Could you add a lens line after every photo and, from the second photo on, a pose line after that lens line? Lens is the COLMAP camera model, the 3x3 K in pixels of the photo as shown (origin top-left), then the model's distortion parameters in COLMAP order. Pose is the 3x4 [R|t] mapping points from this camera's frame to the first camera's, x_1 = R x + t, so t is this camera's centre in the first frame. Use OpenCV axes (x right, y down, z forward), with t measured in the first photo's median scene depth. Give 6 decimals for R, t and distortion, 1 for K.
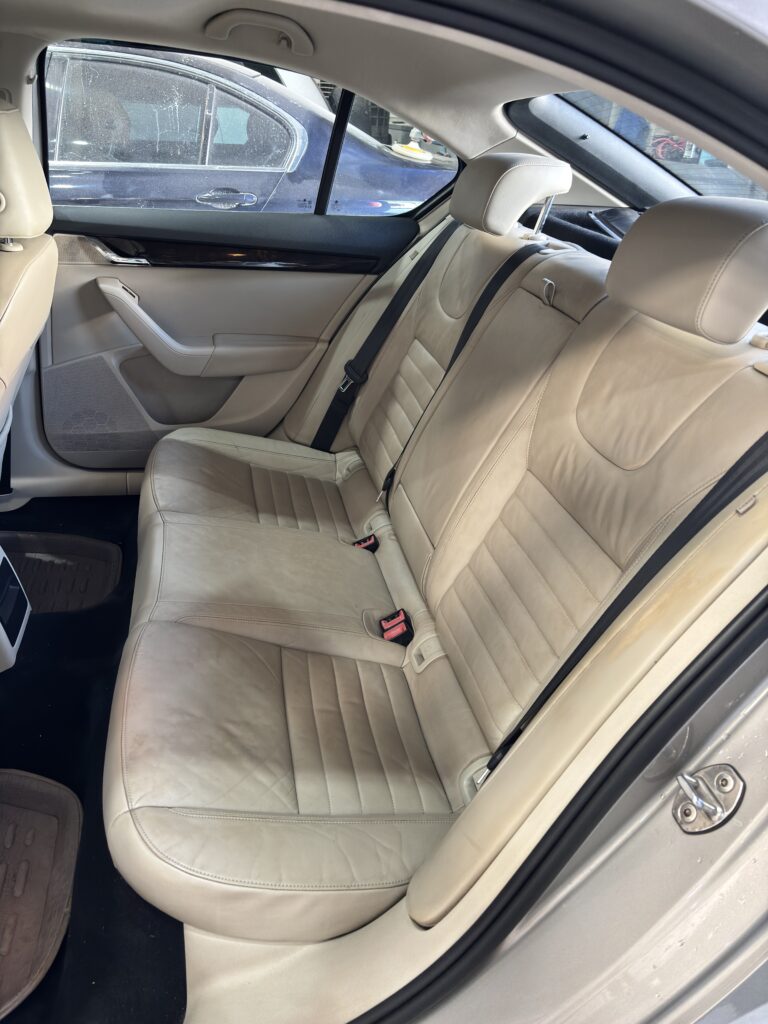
lens RADIAL K [[774.5, 0, 383.0], [0, 774.5, 490.8], [0, 0, 1]] dist [0.049900, -0.075352]
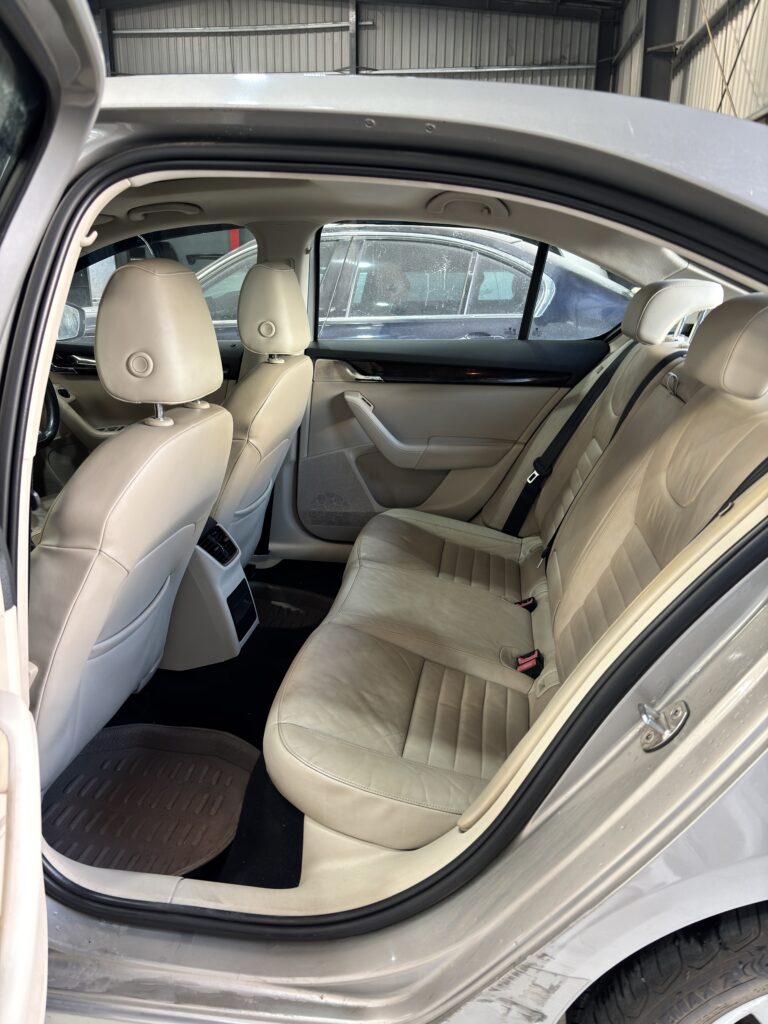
lens RADIAL K [[774.5, 0, 383.0], [0, 774.5, 490.8], [0, 0, 1]] dist [0.049900, -0.075352]
pose [[0.936378, 0.033918, -0.349352, 0.158170], [-0.097787, 0.981122, -0.166845, 0.104186], [0.337098, 0.190392, 0.922017, -0.148974]]
